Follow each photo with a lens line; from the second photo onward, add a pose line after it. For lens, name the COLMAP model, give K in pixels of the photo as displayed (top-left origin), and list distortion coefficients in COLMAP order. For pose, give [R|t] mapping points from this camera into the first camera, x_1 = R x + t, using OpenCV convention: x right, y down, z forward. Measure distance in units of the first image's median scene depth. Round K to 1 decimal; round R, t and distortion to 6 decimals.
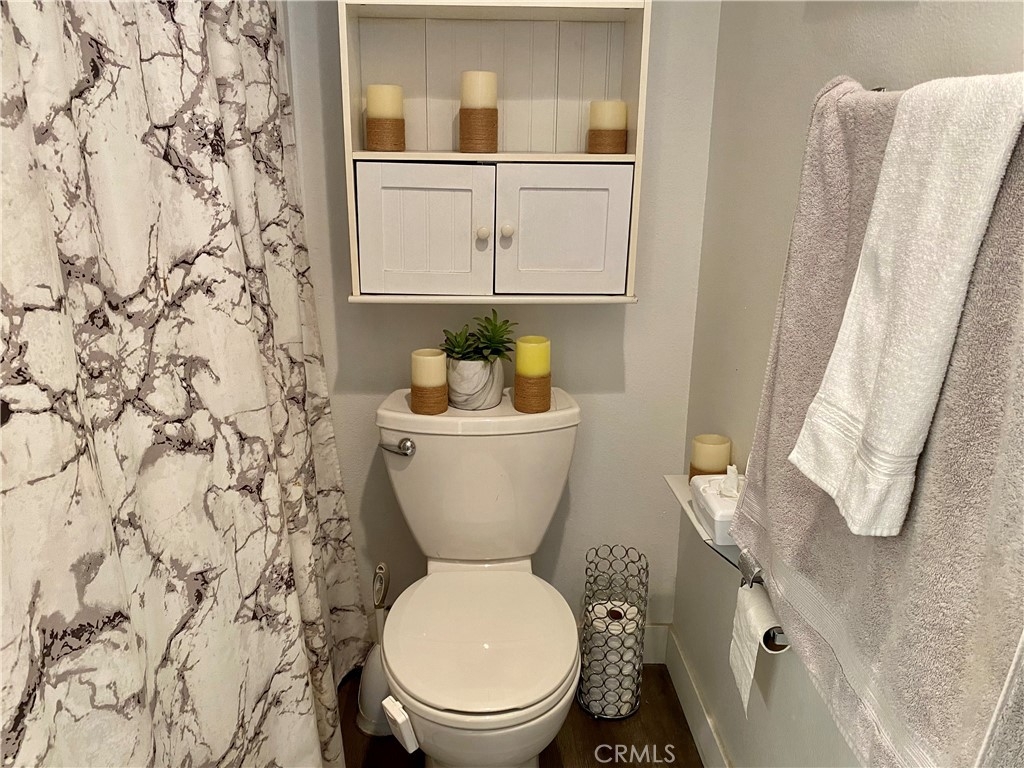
lens RADIAL K [[790.9, 0, 507.8], [0, 790.9, 386.7], [0, 0, 1]] dist [0.037460, -0.026502]
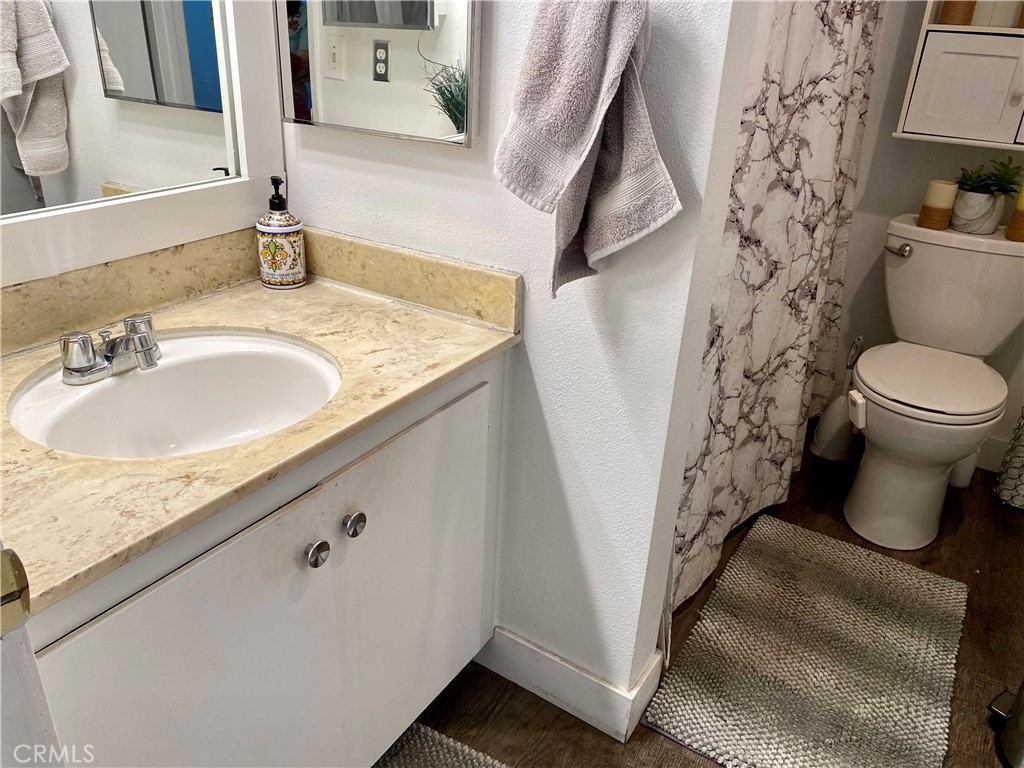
lens RADIAL K [[790.9, 0, 510.9], [0, 790.9, 376.7], [0, 0, 1]] dist [0.037460, -0.026502]
pose [[0.826079, 0.256775, -0.501657, 0.077007], [-0.199321, 0.965754, 0.166102, 0.265705], [0.527128, -0.037222, 0.848970, -0.740809]]
